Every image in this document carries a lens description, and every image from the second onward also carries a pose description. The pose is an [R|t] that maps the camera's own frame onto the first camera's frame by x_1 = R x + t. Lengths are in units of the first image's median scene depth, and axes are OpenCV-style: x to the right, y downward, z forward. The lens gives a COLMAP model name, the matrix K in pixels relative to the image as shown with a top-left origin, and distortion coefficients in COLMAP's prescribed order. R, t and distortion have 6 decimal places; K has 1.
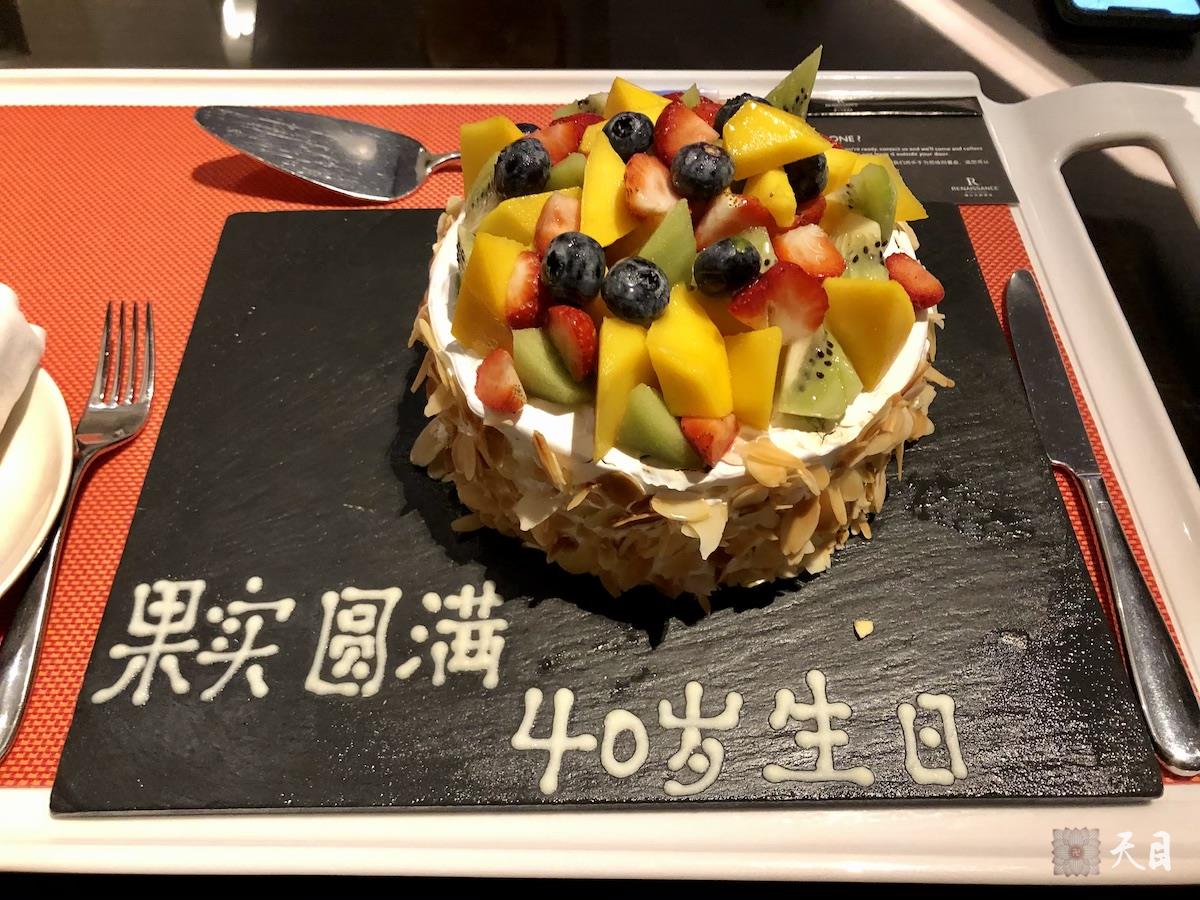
lens RADIAL K [[951.4, 0, 605.1], [0, 951.4, 450.2], [0, 0, 1]] dist [0.003690, 0.001913]
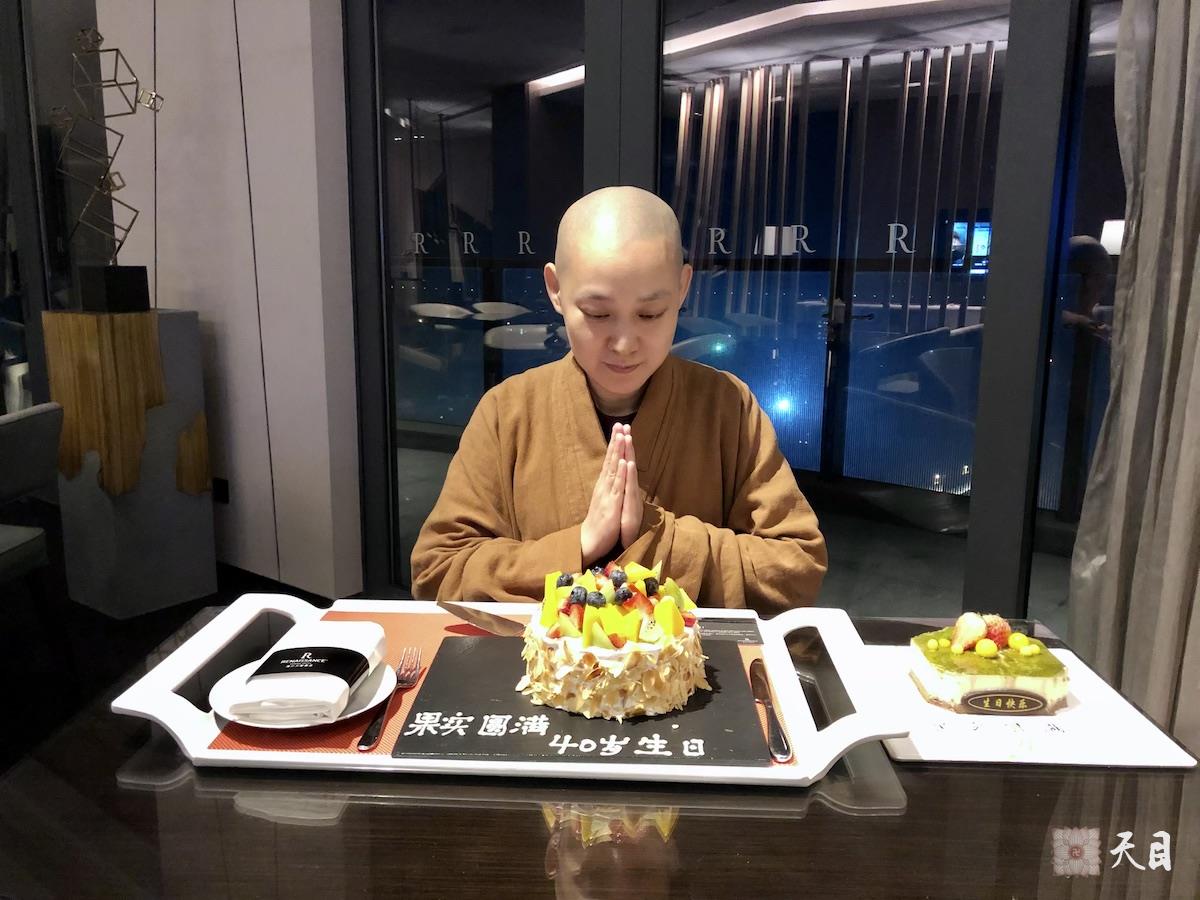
lens RADIAL K [[951.4, 0, 599.2], [0, 951.4, 450.7], [0, 0, 1]] dist [0.003690, 0.001913]
pose [[0.998825, 0.023389, -0.042434, 0.151580], [-0.046002, 0.732797, -0.678890, 1.552854], [0.015217, 0.680045, 0.733013, -1.673145]]
